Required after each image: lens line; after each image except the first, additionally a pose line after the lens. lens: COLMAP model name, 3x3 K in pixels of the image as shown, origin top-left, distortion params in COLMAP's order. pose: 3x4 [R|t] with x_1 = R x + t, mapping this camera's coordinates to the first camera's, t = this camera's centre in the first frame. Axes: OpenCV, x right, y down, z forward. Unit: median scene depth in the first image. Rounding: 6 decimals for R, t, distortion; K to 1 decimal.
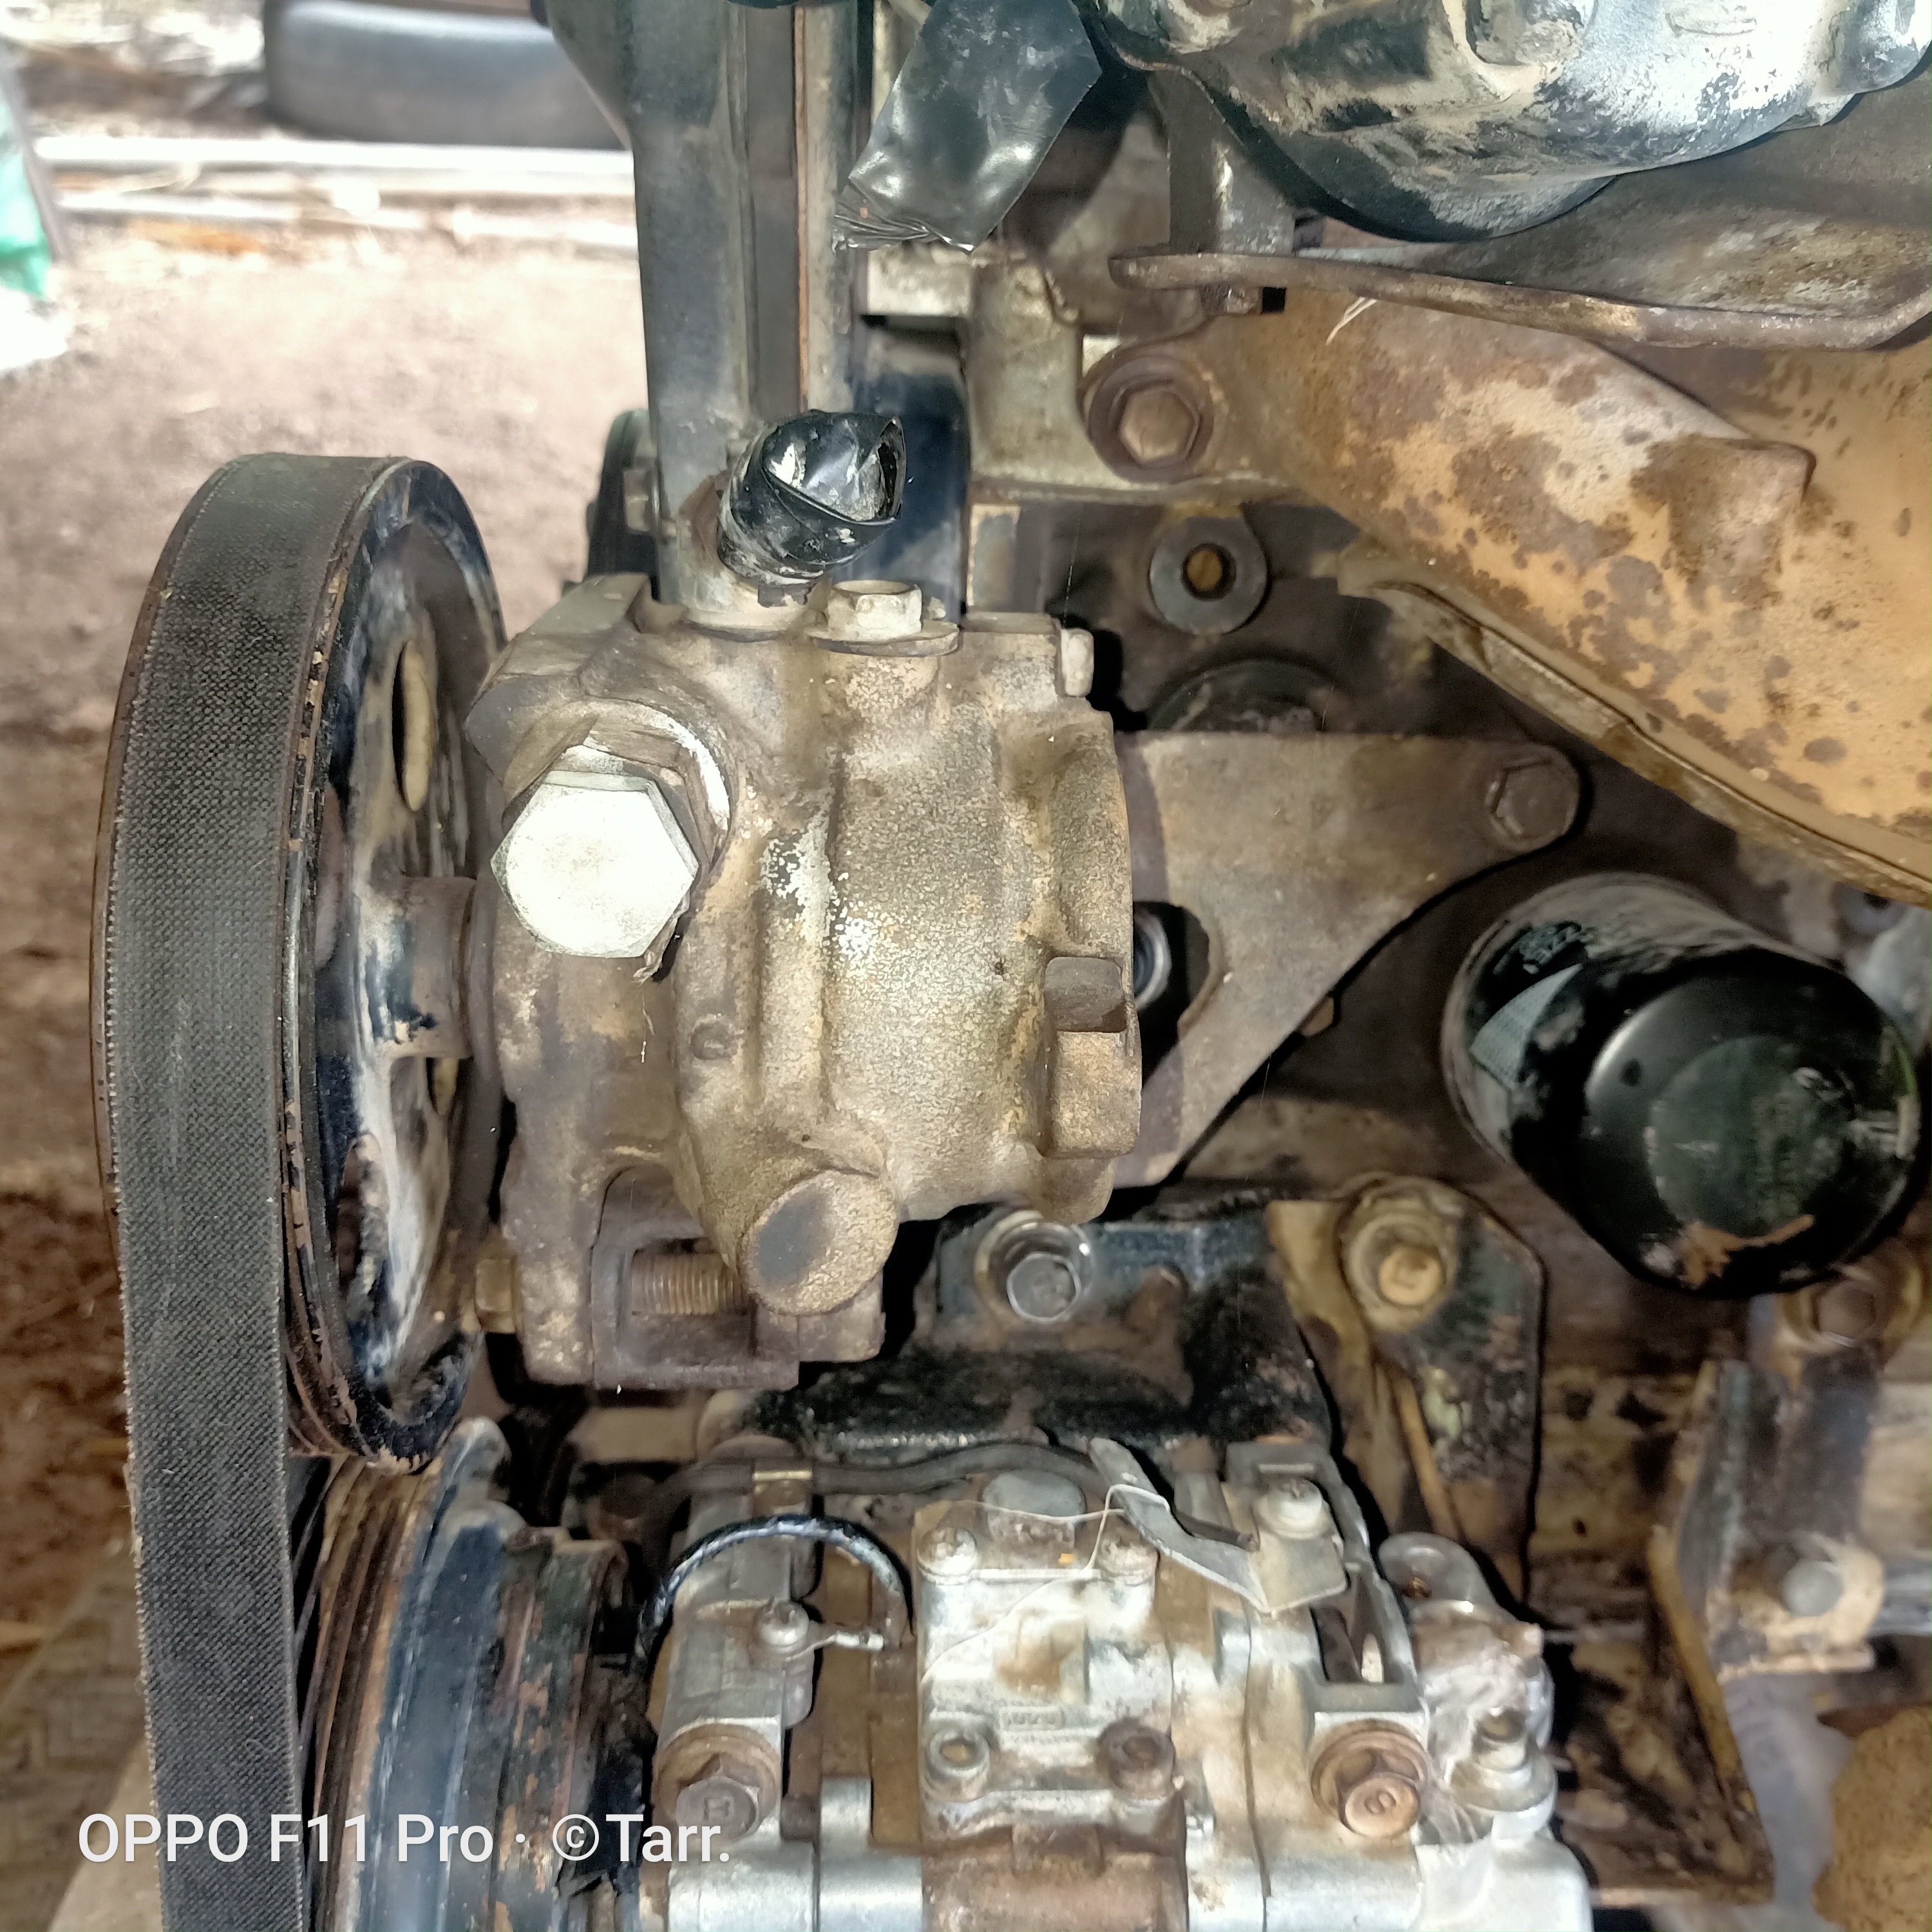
lens RADIAL K [[1976.0, 0, 962.9], [0, 1976.0, 917.6], [0, 0, 1]] dist [0.113033, -0.164996]
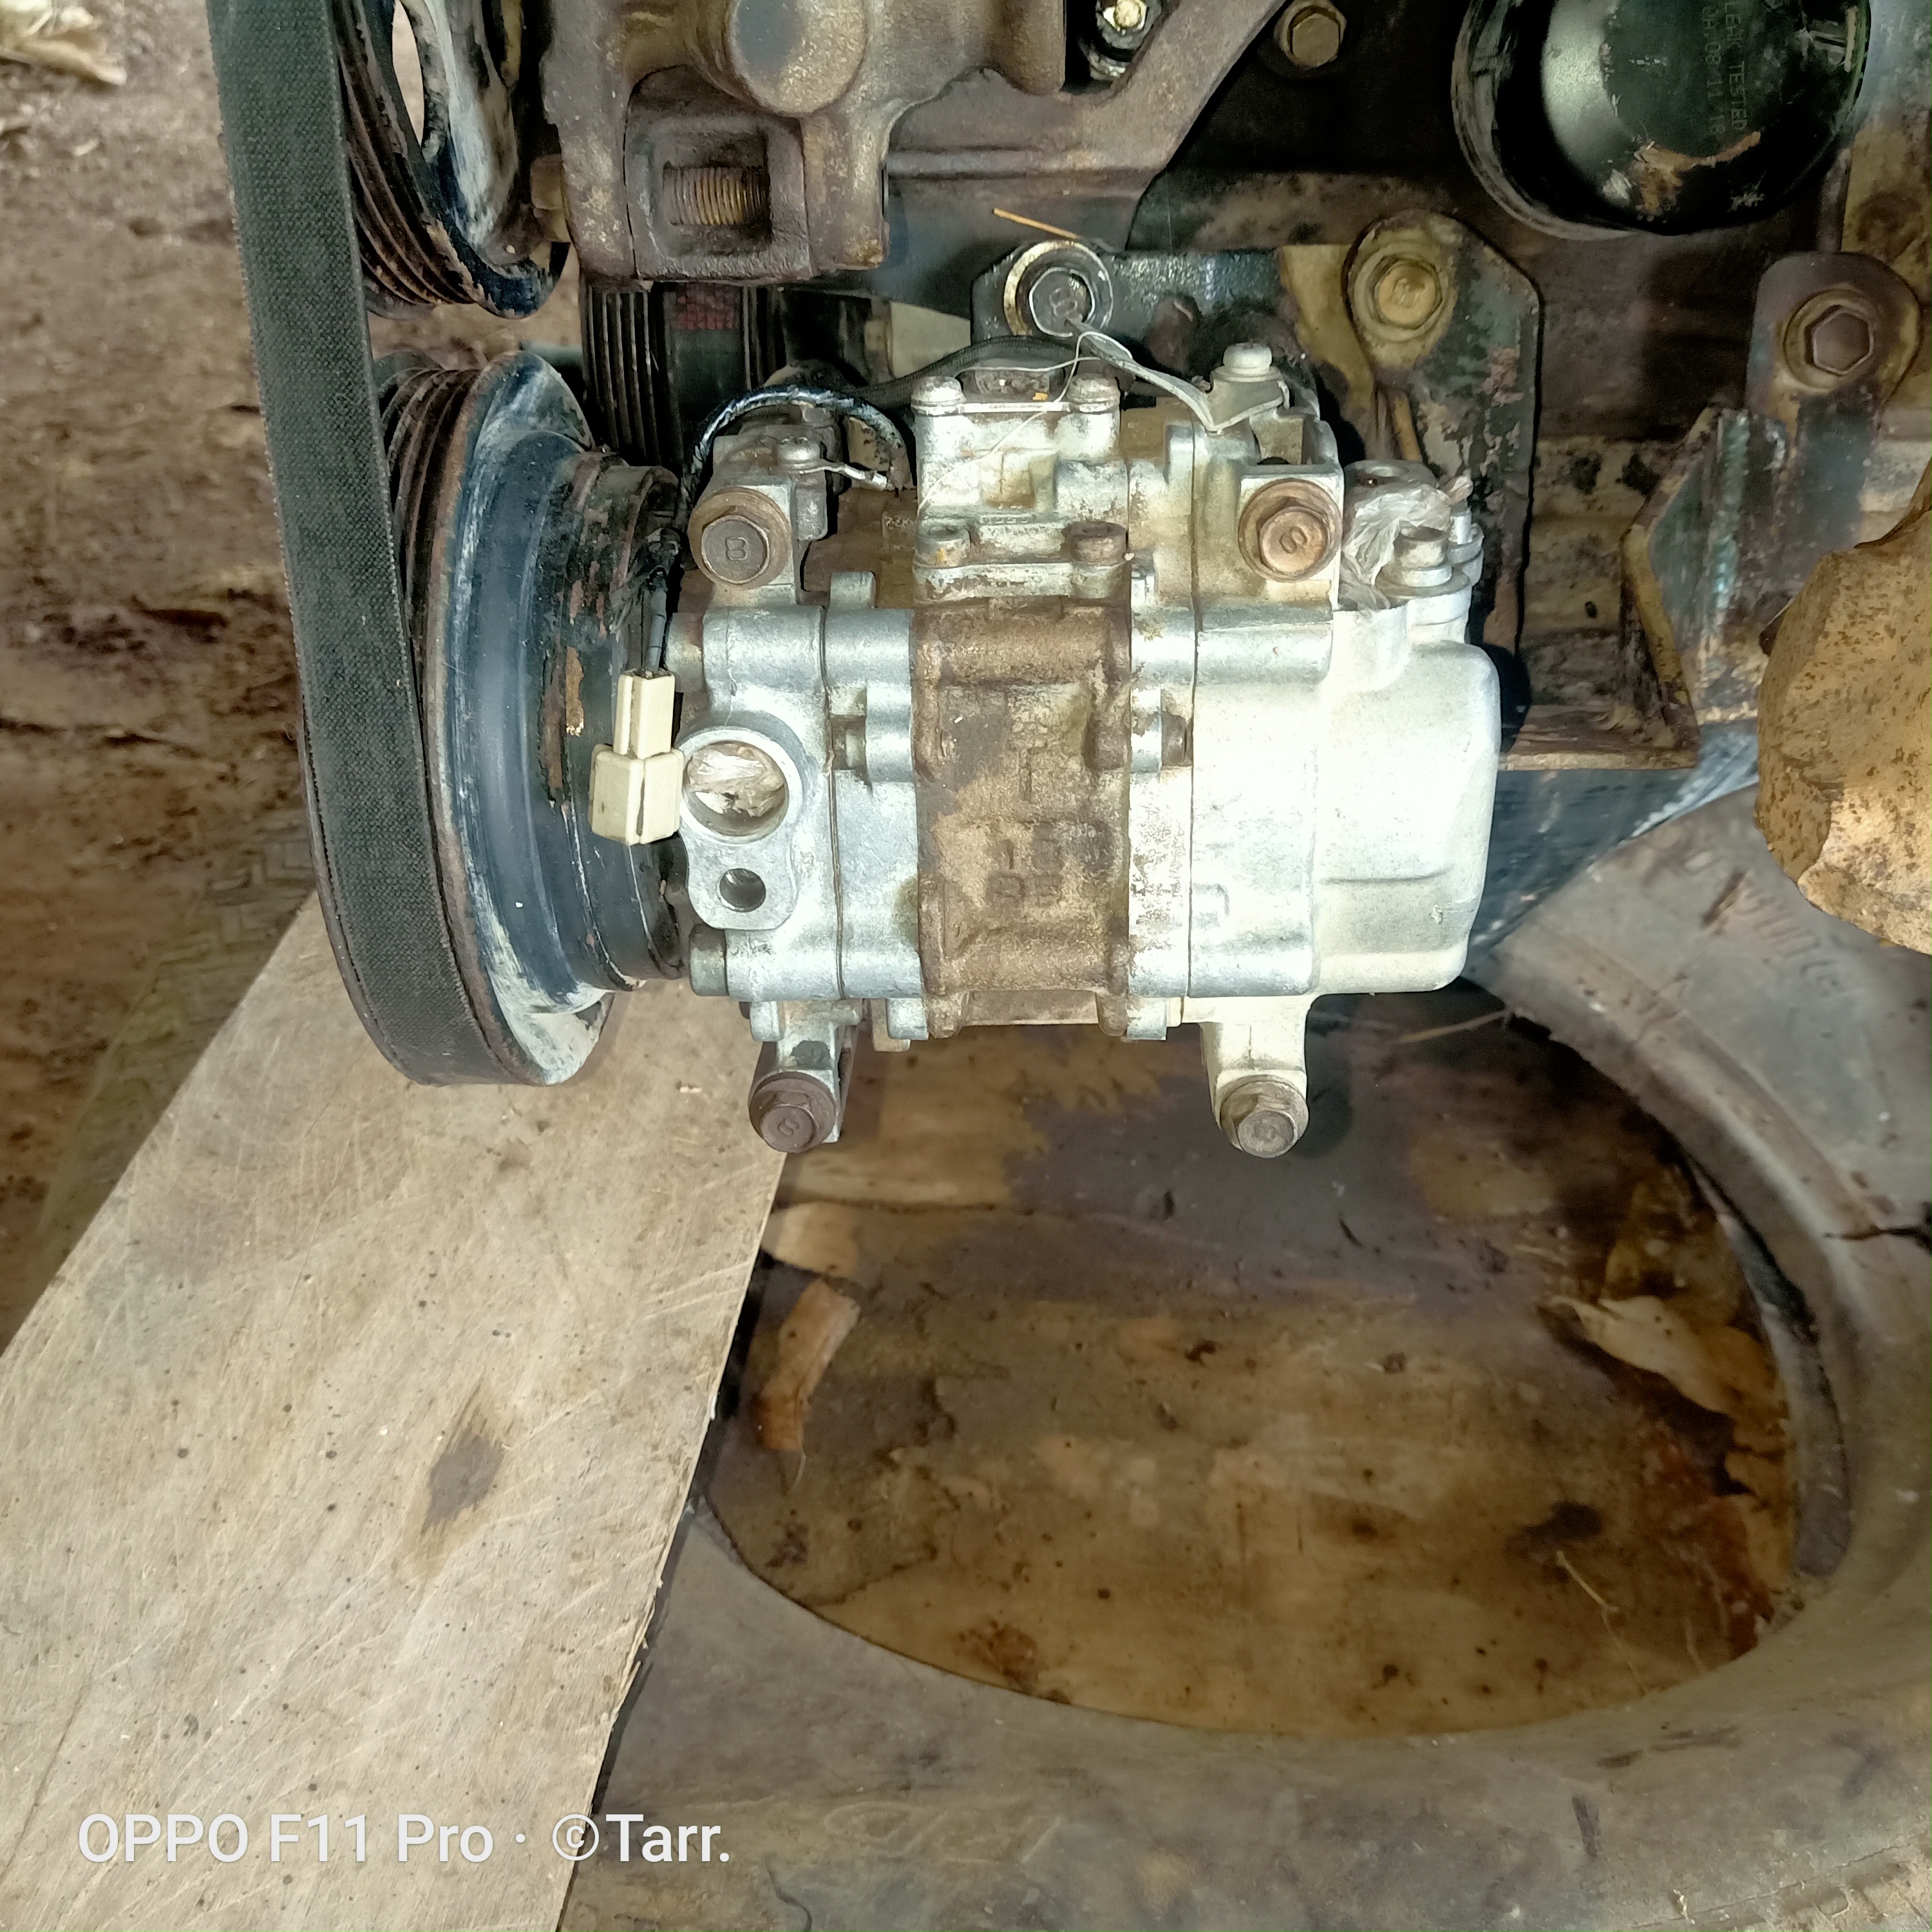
lens RADIAL K [[1976.0, 0, 962.9], [0, 1976.0, 917.6], [0, 0, 1]] dist [0.113033, -0.164996]
pose [[0.993605, -0.007661, -0.112654, 0.134623], [0.023932, 0.989317, 0.143802, 0.451841], [0.110349, -0.145578, 0.983174, -0.181509]]
